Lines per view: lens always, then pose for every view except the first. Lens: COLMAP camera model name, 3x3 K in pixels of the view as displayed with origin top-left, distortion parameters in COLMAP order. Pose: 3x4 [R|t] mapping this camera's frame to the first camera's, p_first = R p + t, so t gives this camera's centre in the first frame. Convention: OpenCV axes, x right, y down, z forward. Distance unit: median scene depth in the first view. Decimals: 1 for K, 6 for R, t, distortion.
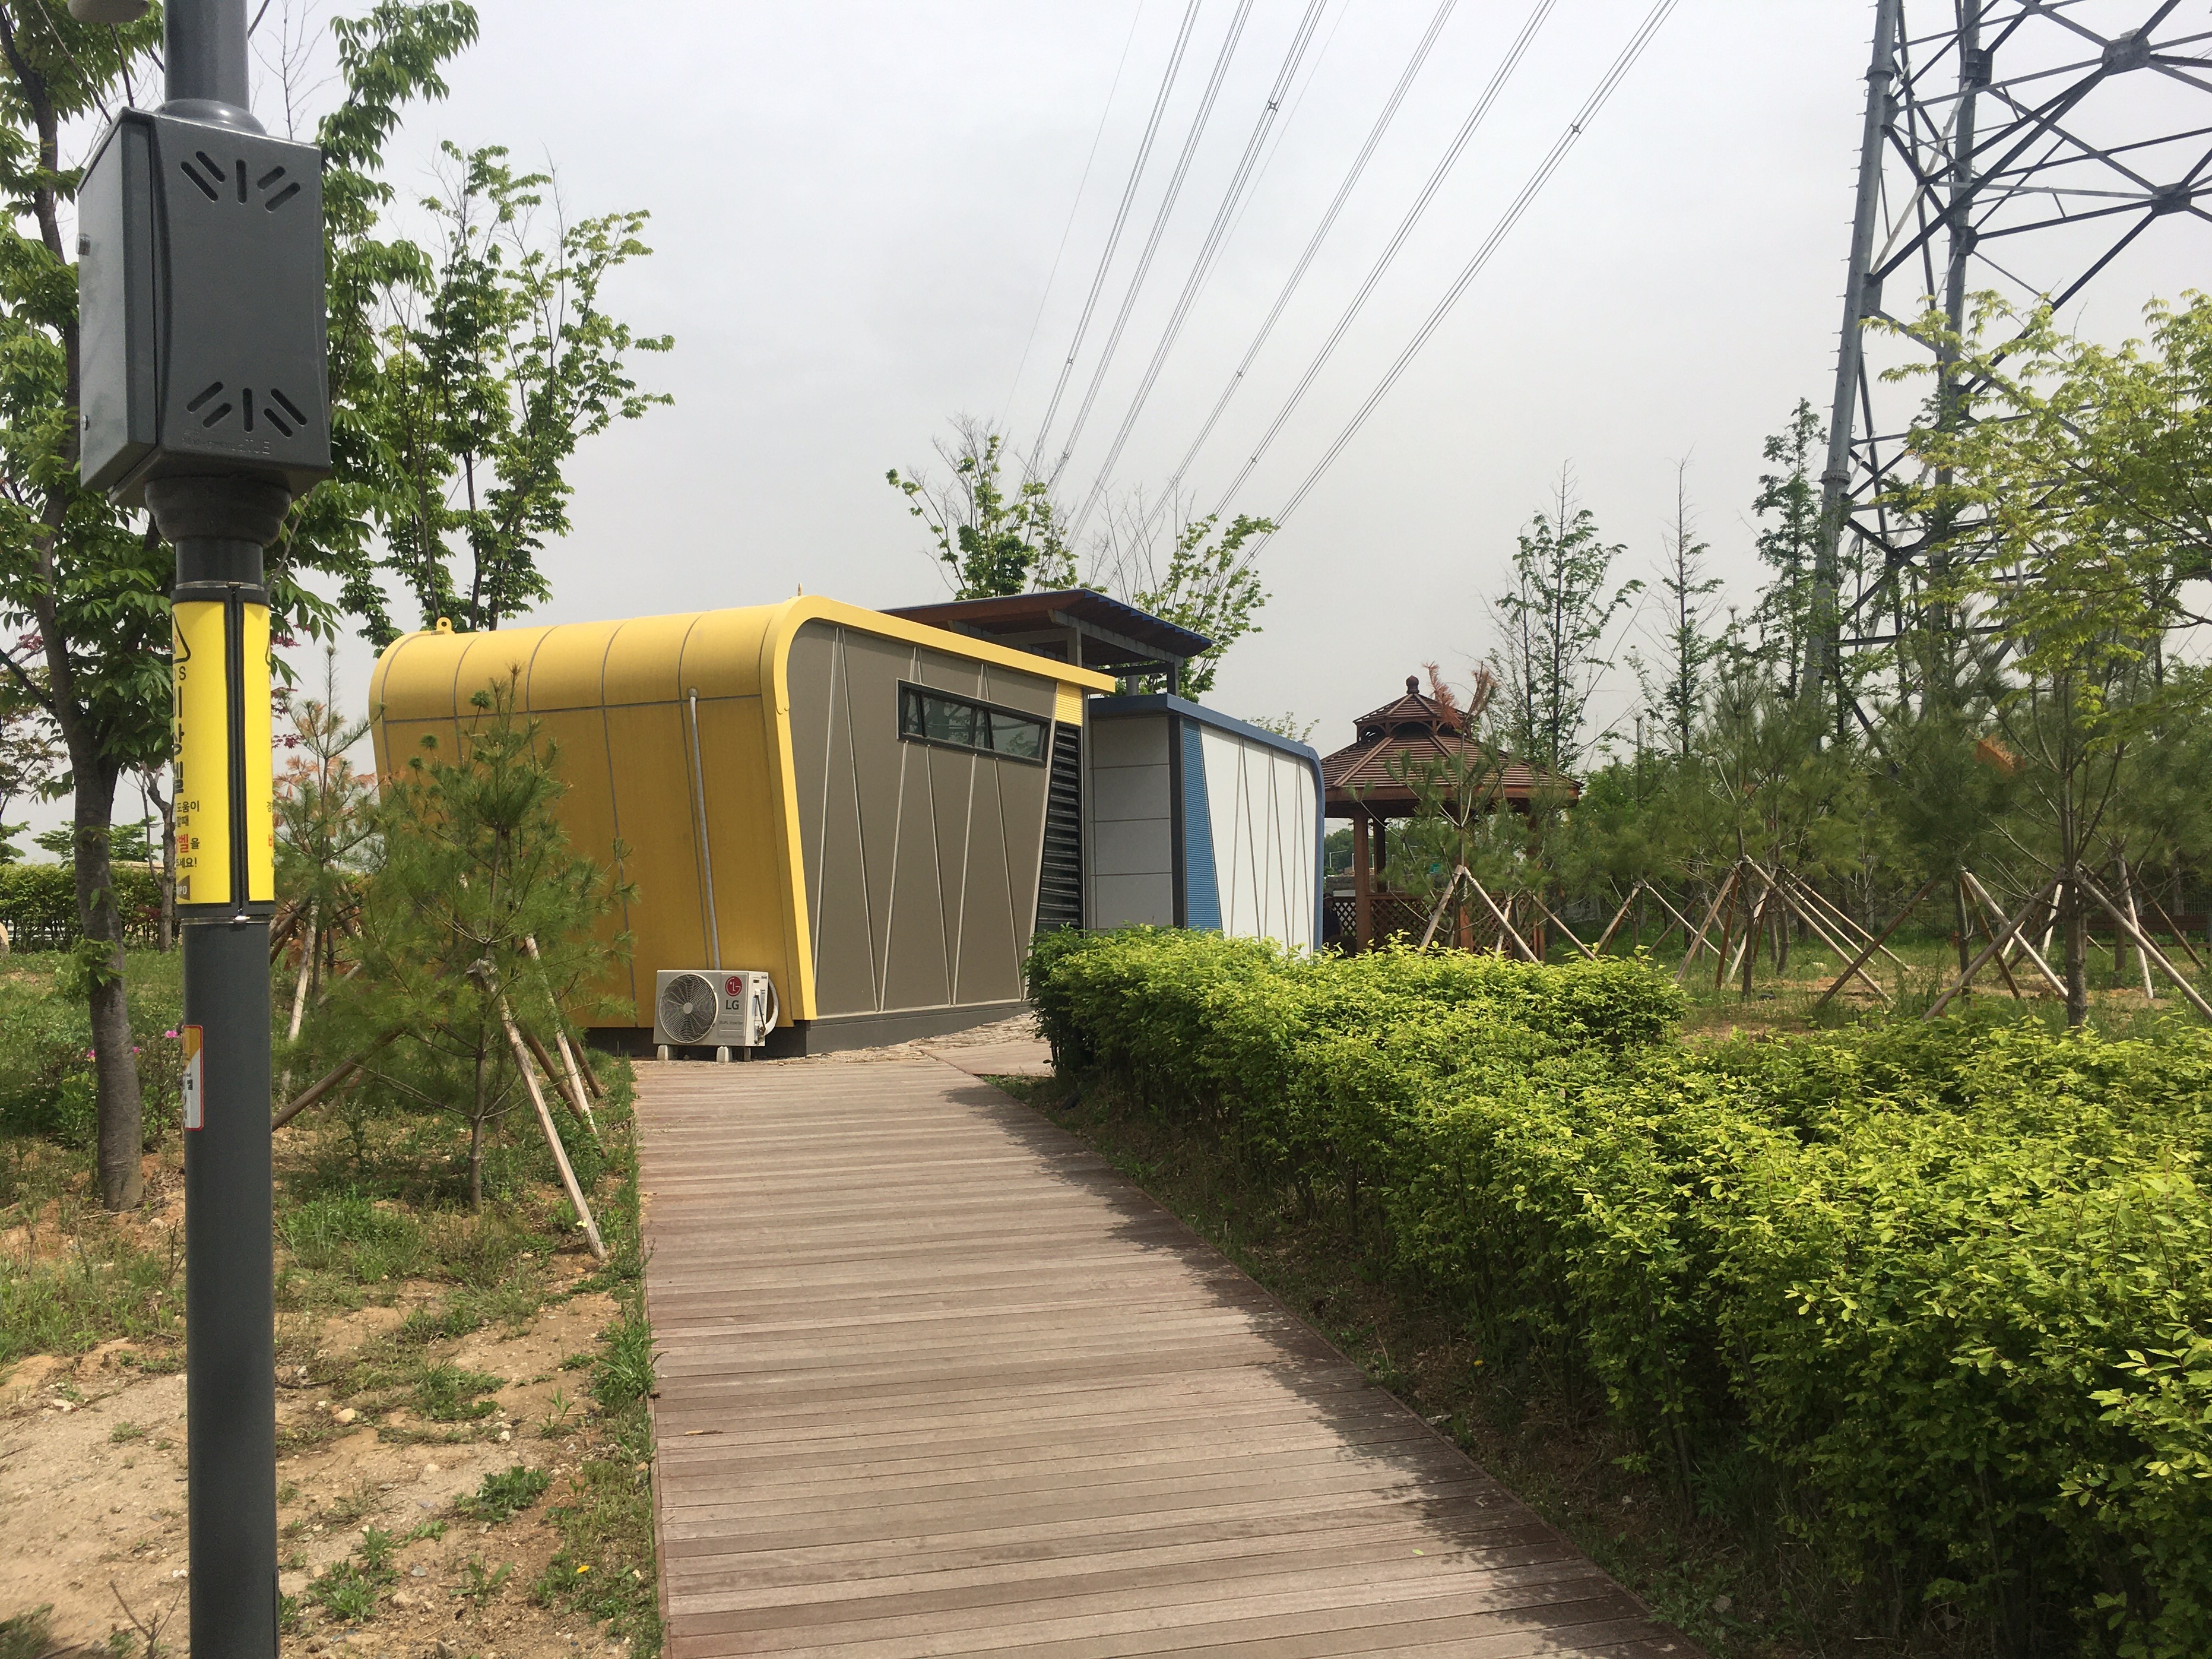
lens RADIAL K [[1900.0, 0, 1100.2], [0, 1900.0, 837.7], [0, 0, 1]] dist [0.042615, -0.019637]
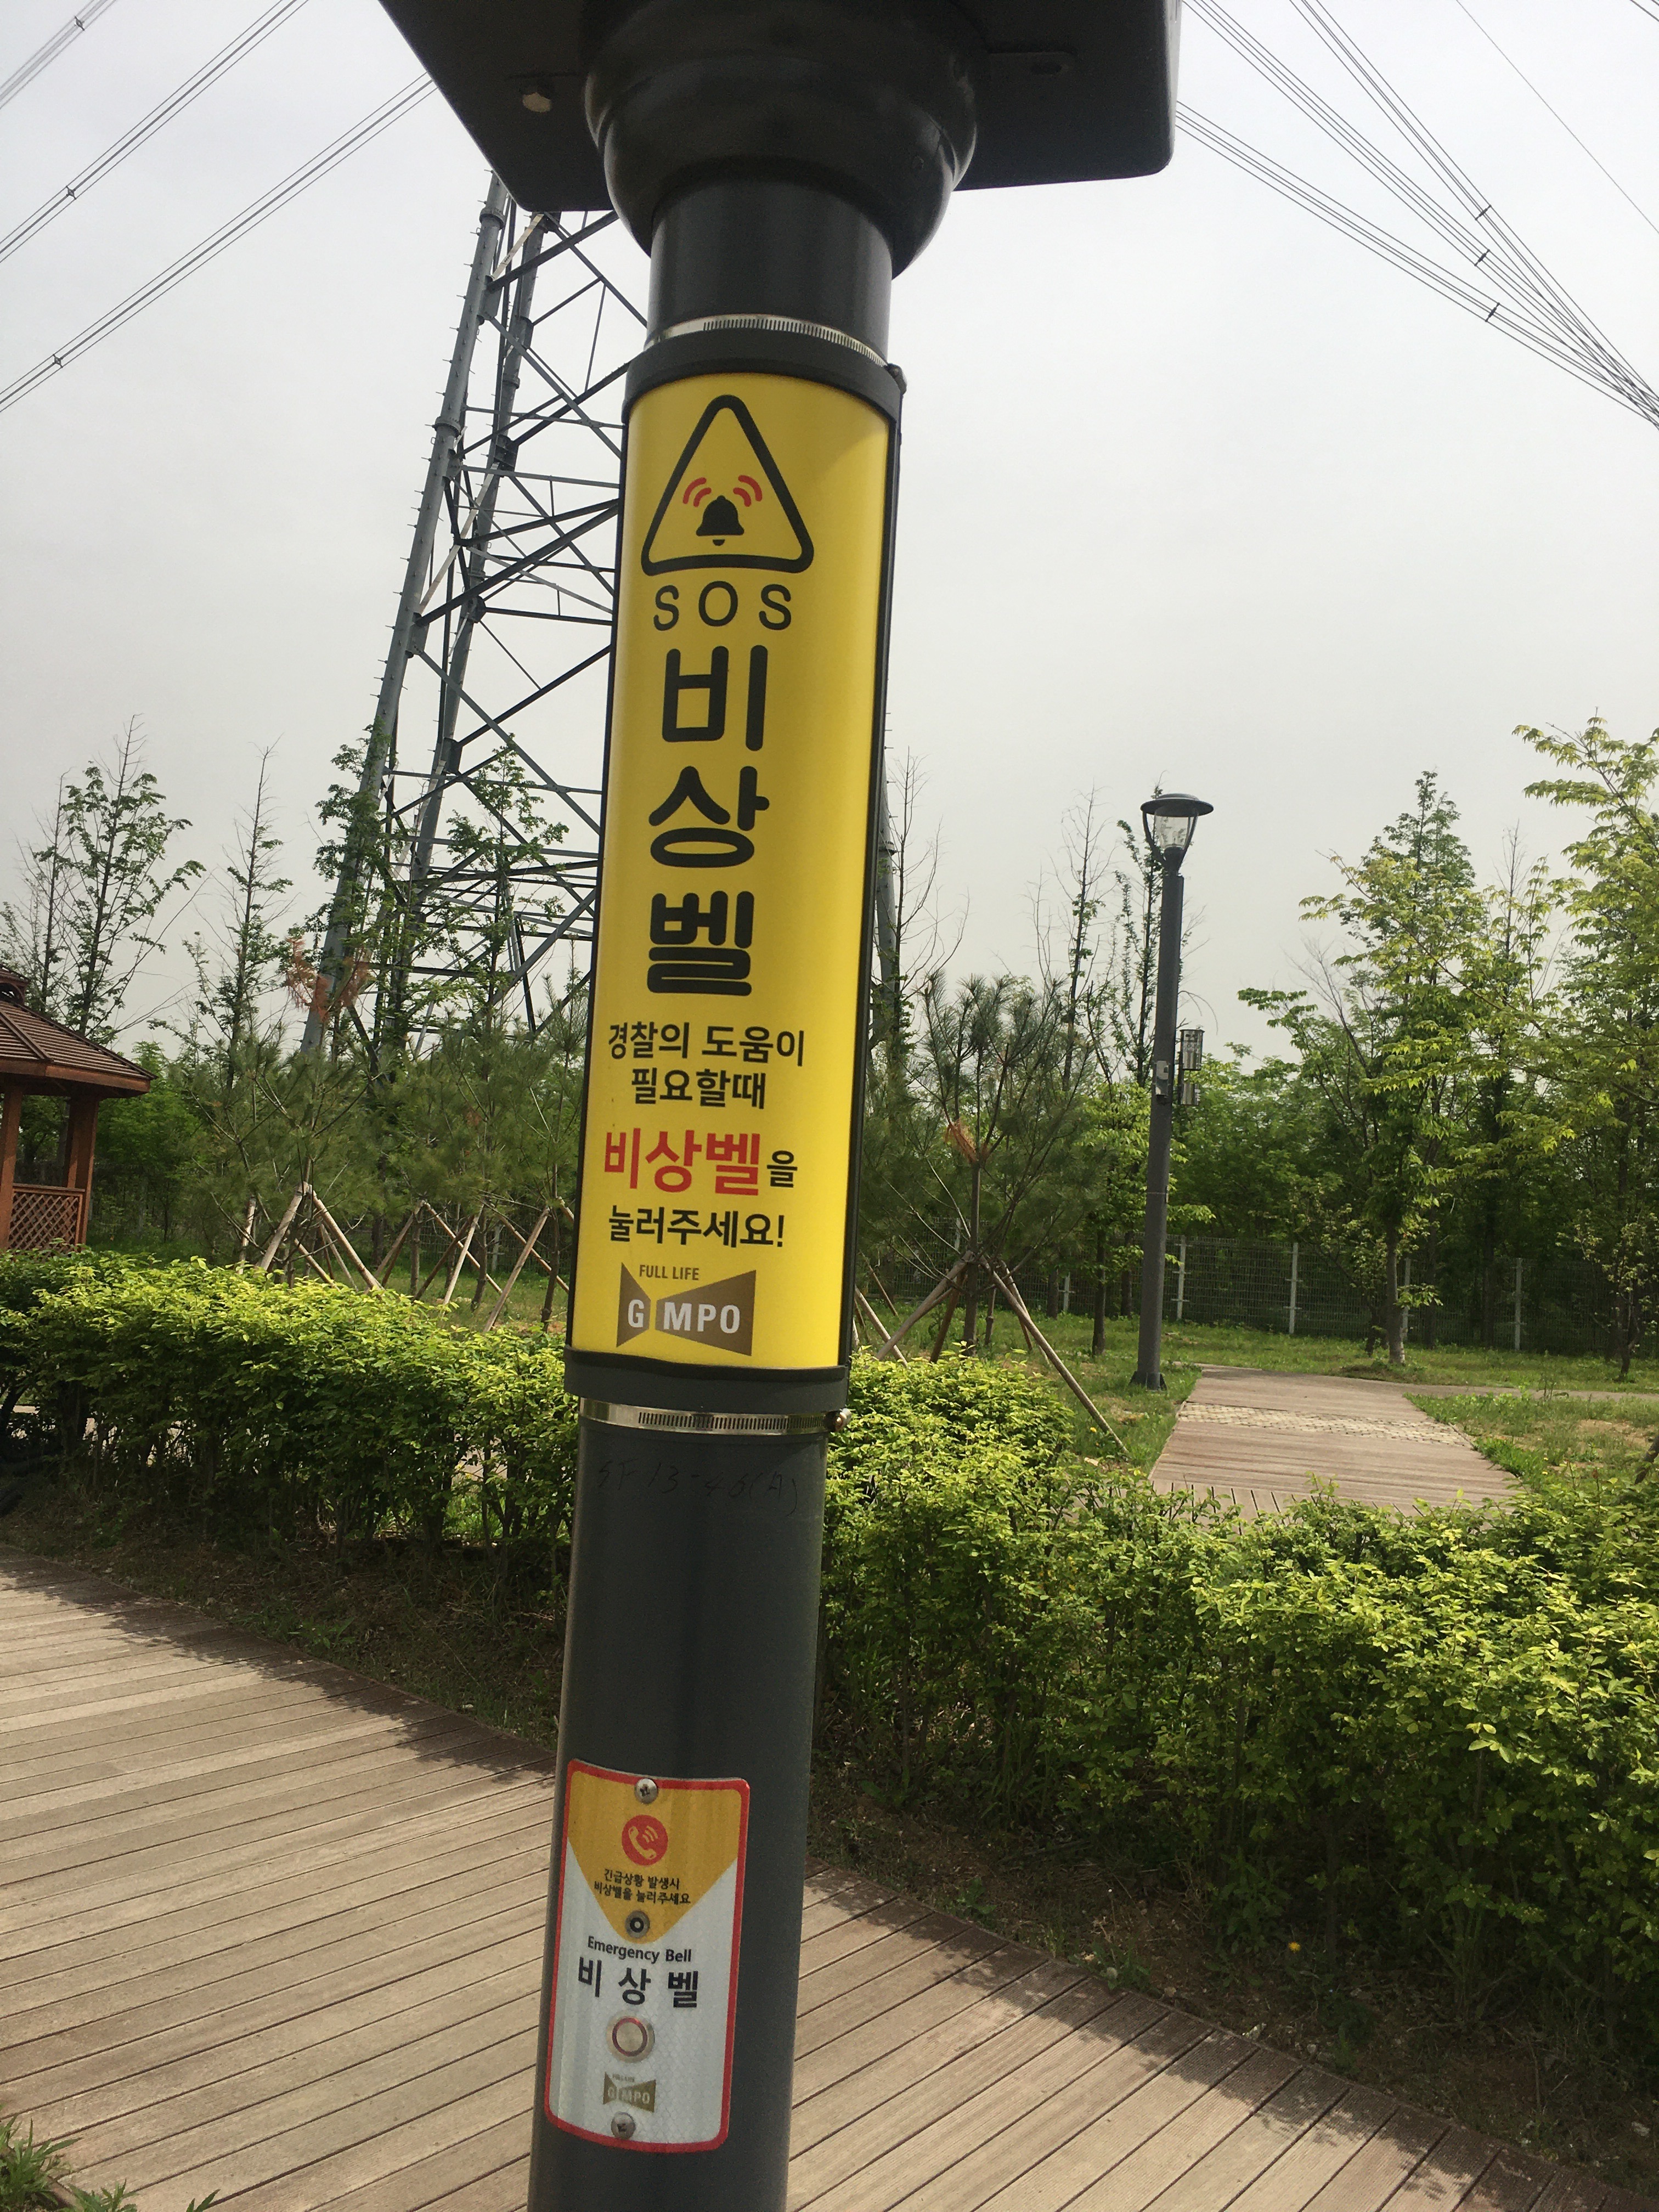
lens RADIAL K [[1899.8, 0, 830.4], [0, 1899.8, 1097.5], [0, 0, 1]] dist [0.042615, -0.019637]
pose [[0.748130, 0.126103, 0.651460, -0.078763], [-0.113443, 0.991629, -0.061672, 0.001121], [-0.653783, -0.027764, 0.756173, 0.090635]]
